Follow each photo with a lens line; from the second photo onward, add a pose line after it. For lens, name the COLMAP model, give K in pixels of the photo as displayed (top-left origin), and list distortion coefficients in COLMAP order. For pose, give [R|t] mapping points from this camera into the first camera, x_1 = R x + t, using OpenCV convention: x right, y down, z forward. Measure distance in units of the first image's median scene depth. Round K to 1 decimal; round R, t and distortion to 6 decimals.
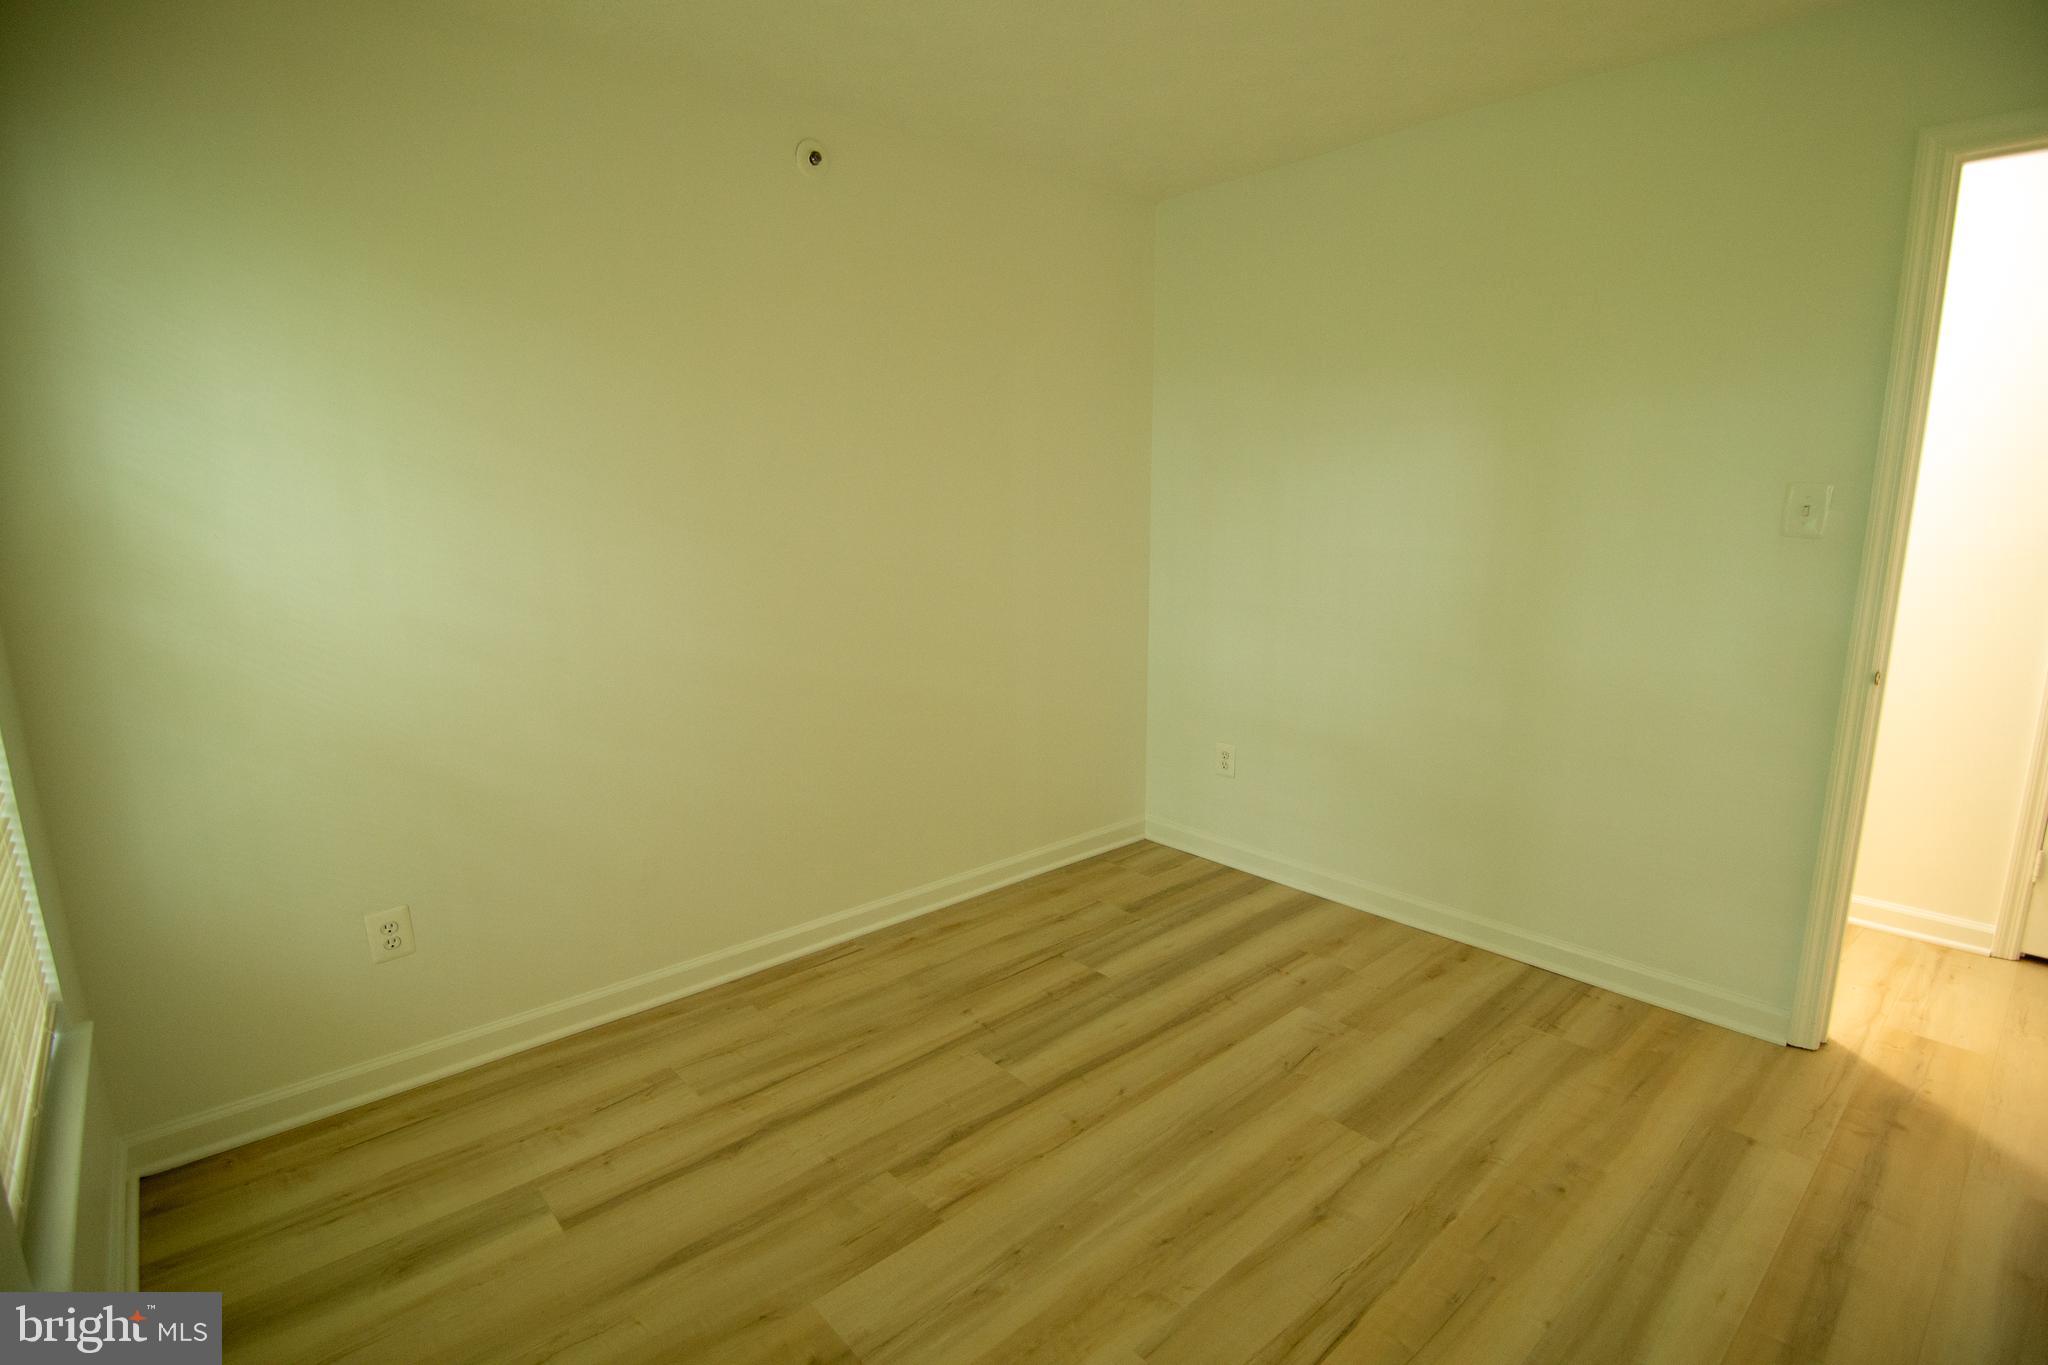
lens RADIAL K [[990.2, 0, 1008.8], [0, 990.2, 691.5], [0, 0, 1]] dist [-0.009791, -0.008885]
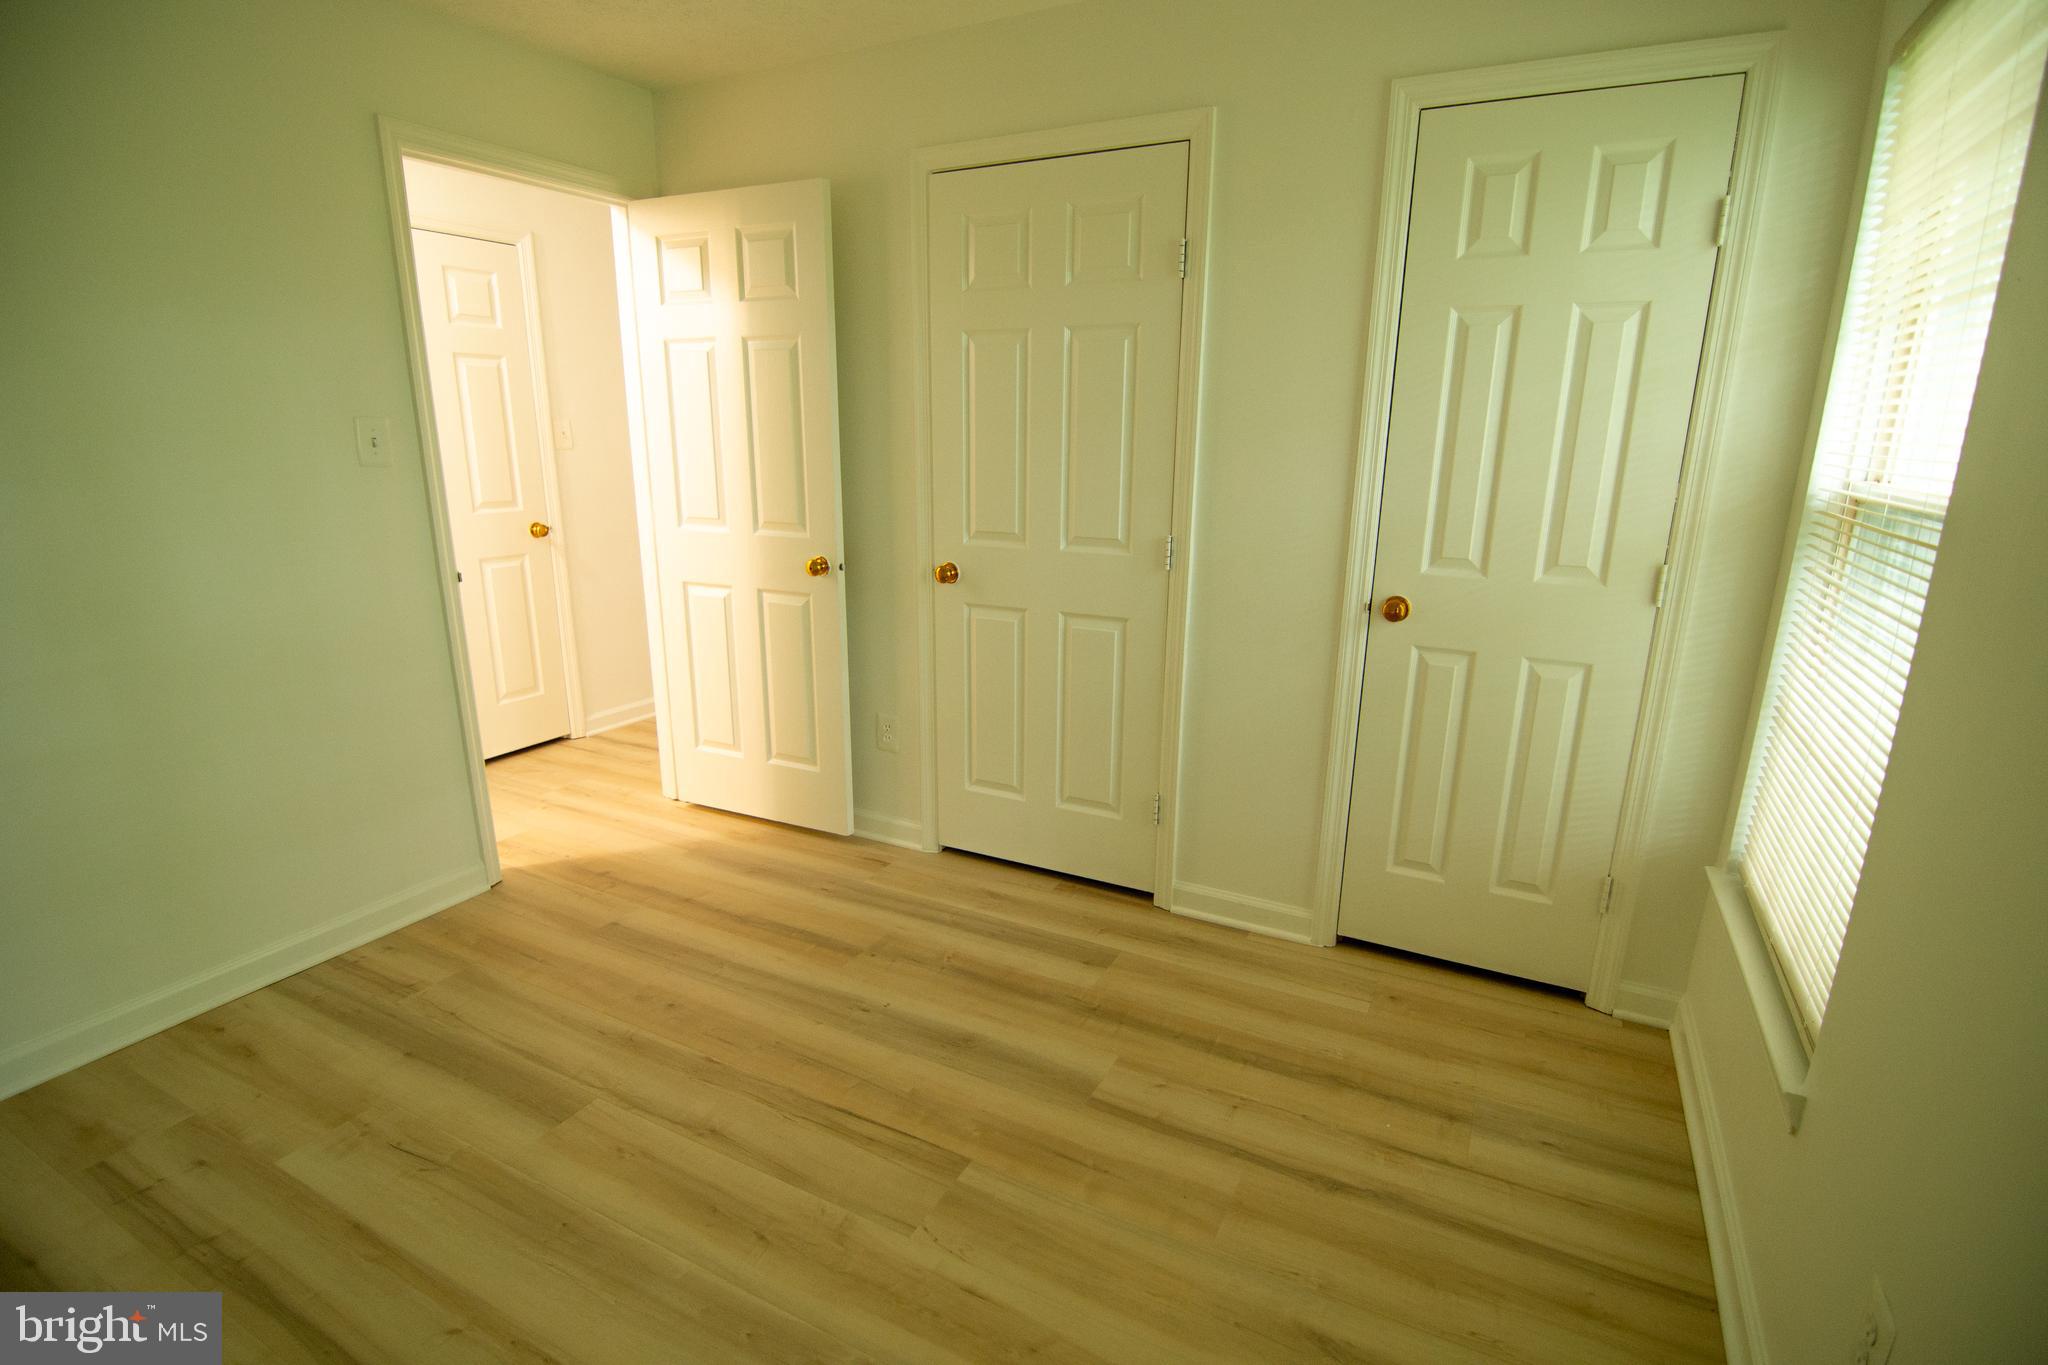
lens RADIAL K [[990.2, 0, 1024.8], [0, 990.2, 688.5], [0, 0, 1]] dist [-0.009791, -0.008885]
pose [[-0.361161, -0.228808, 0.903996, -0.494447], [0.177538, 0.934826, 0.307541, -0.129178], [-0.915447, 0.271565, -0.297000, 0.683203]]
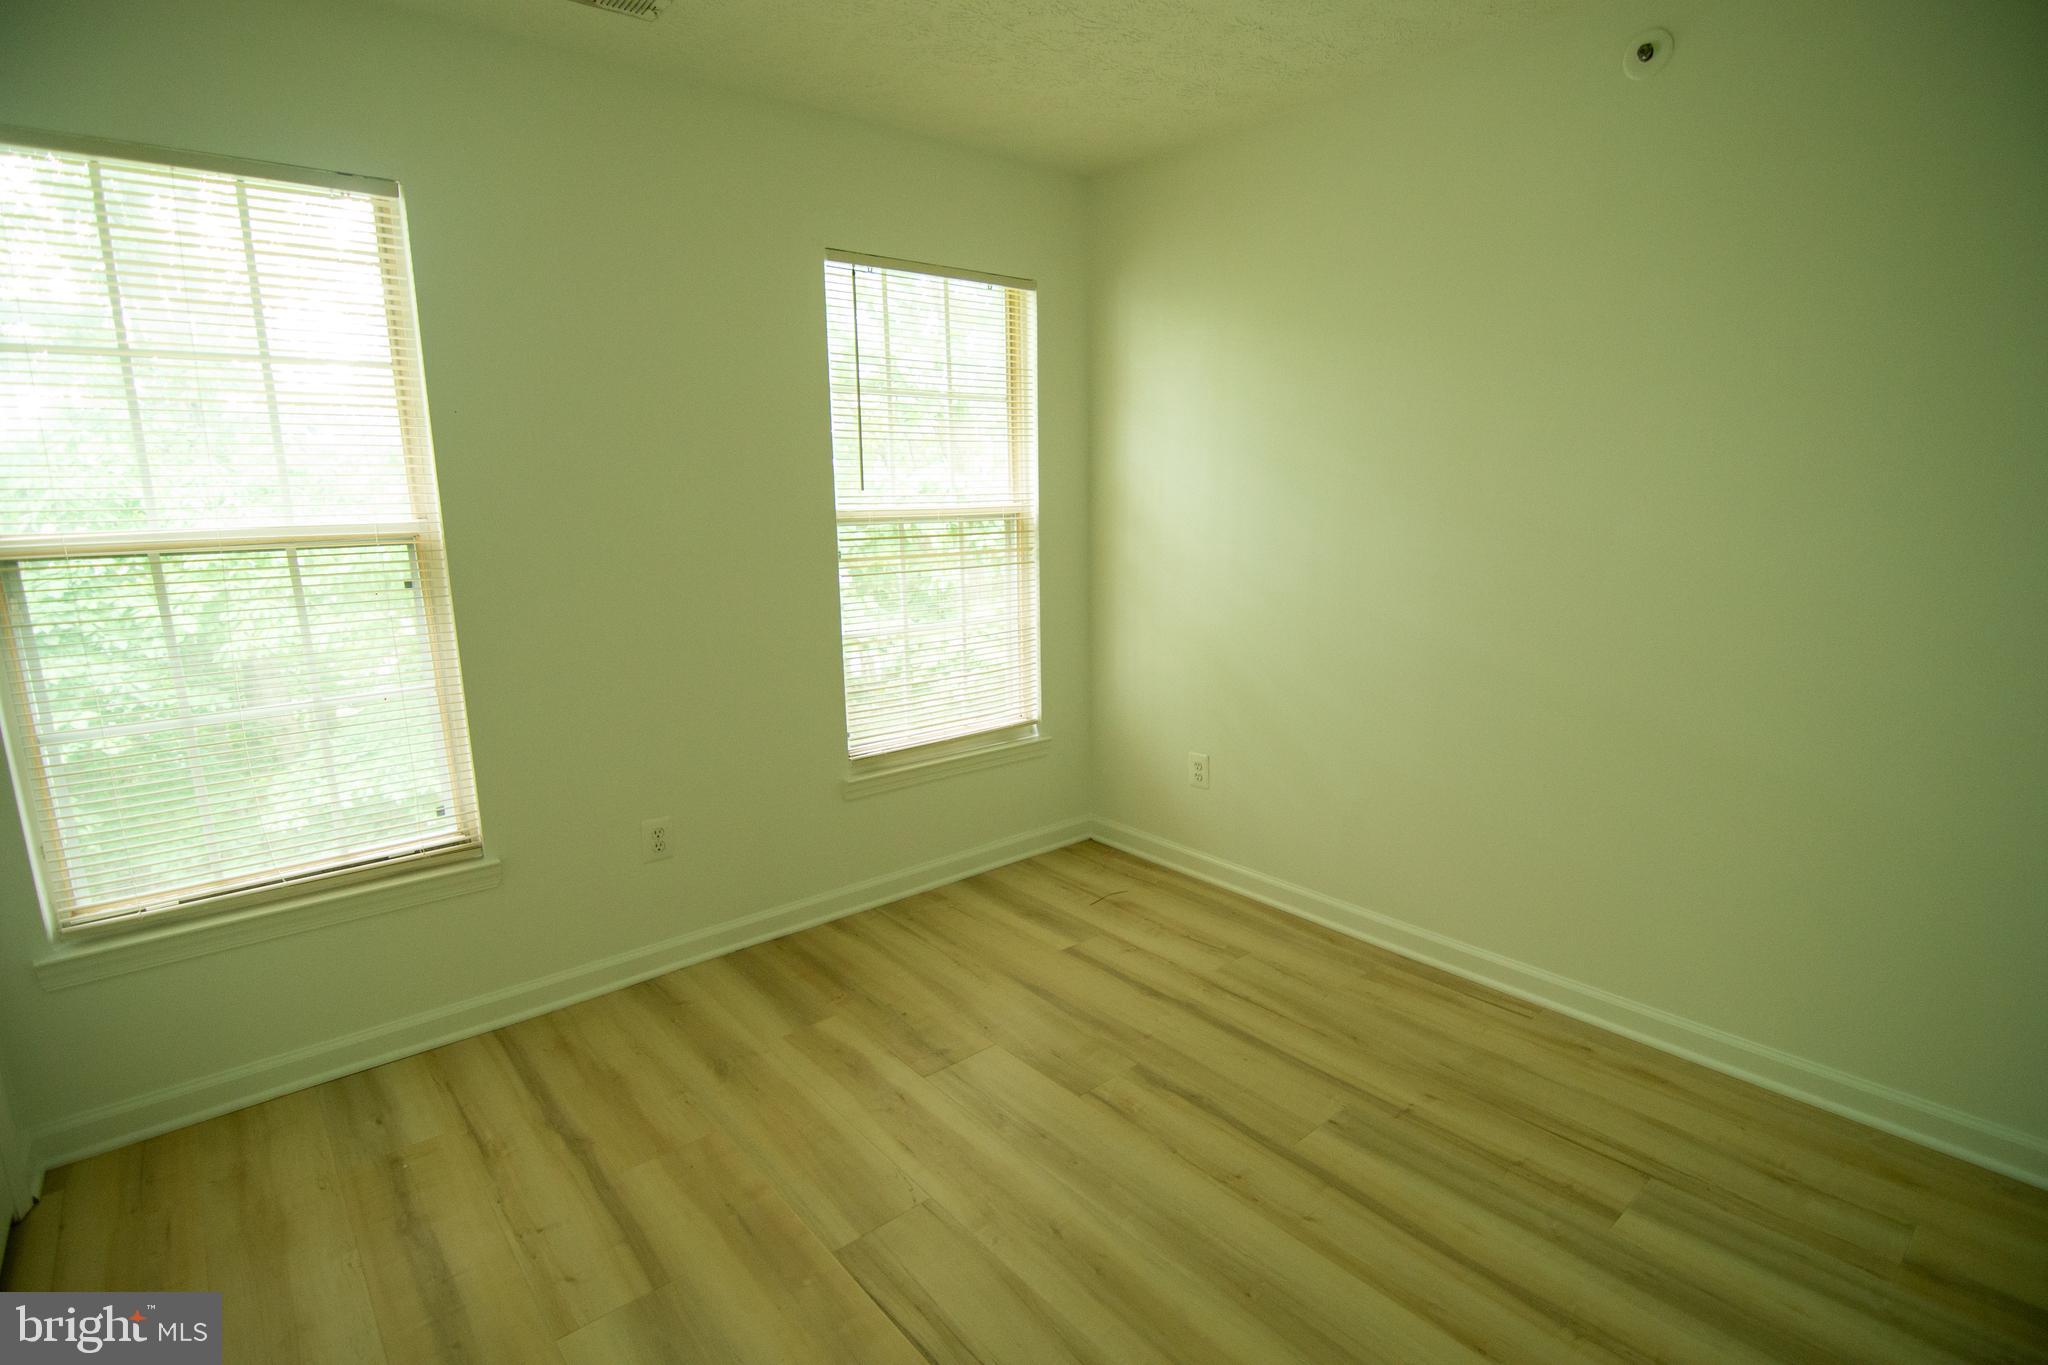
lens RADIAL K [[990.2, 0, 1028.4], [0, 990.2, 686.6], [0, 0, 1]] dist [-0.009791, -0.008885]
pose [[-0.013928, 0.202923, -0.979096, 0.766537], [-0.183345, 0.962070, 0.202003, -0.123338], [0.982950, 0.182326, 0.023805, 0.638969]]
